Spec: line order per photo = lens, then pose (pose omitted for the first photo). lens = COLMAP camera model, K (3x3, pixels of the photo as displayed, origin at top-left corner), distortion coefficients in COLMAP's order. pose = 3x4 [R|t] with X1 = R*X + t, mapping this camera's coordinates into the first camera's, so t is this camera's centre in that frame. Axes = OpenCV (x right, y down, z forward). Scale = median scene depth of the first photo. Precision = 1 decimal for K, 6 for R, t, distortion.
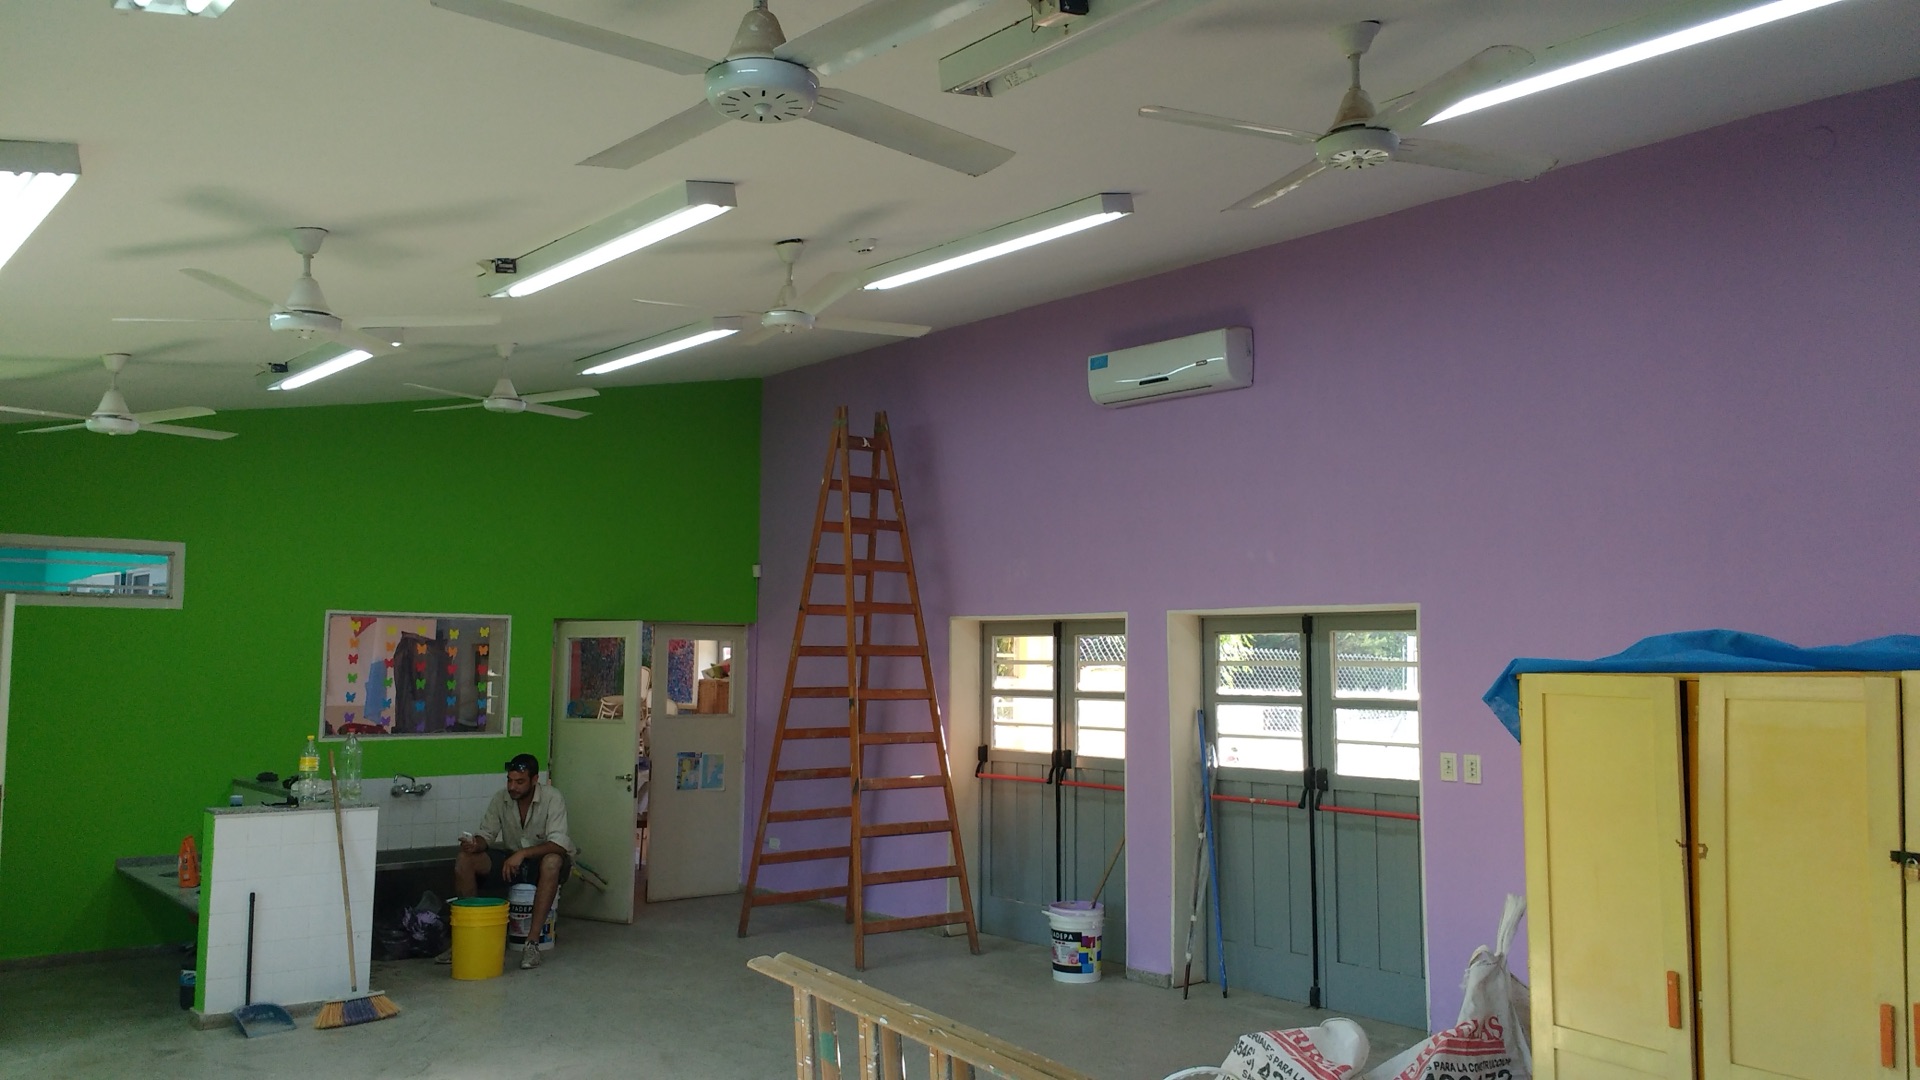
lens RADIAL K [[1509.8, 0, 964.0], [0, 1509.8, 529.0], [0, 0, 1]] dist [0.106811, -0.170577]
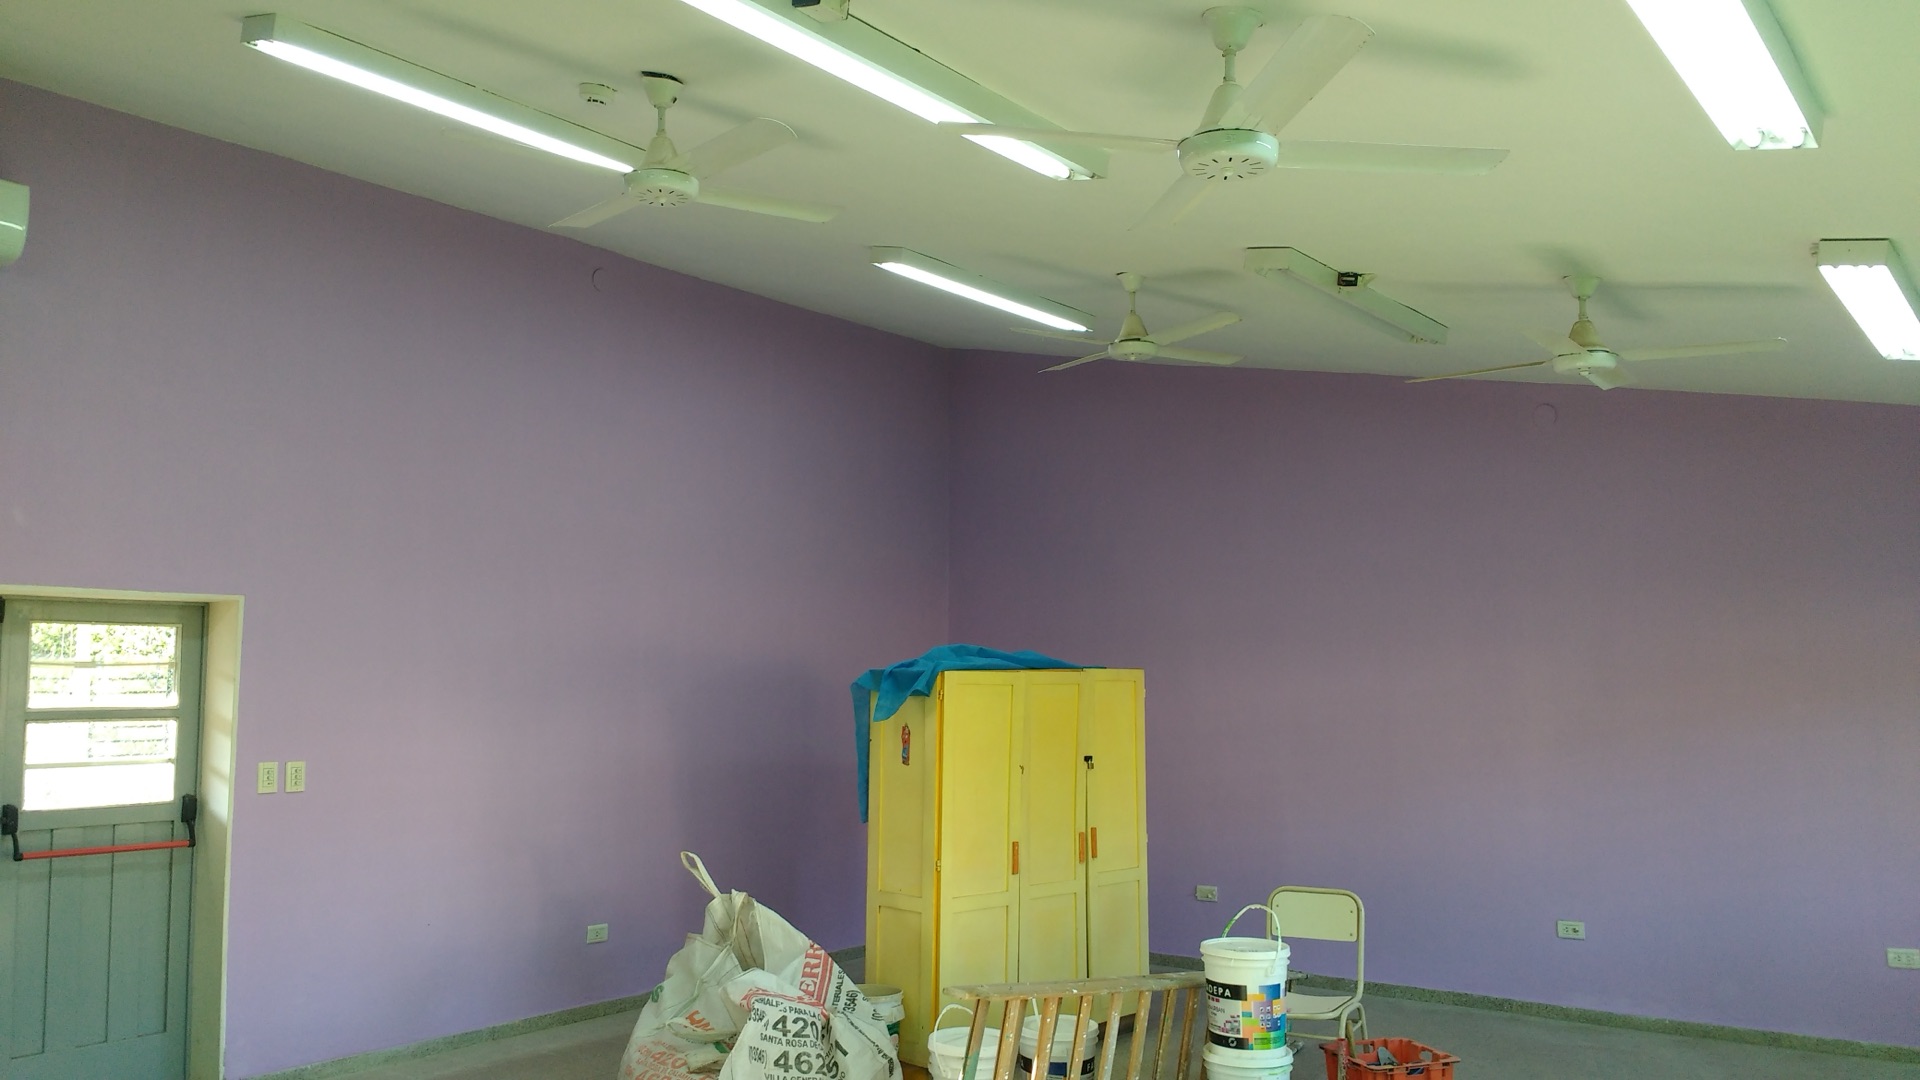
lens RADIAL K [[1509.8, 0, 964.0], [0, 1509.8, 529.0], [0, 0, 1]] dist [0.106811, -0.170577]
pose [[-0.231781, 0.085240, 0.969026, -0.681892], [-0.088957, 0.990122, -0.108374, 0.071648], [-0.968692, -0.111321, -0.221909, 0.822608]]
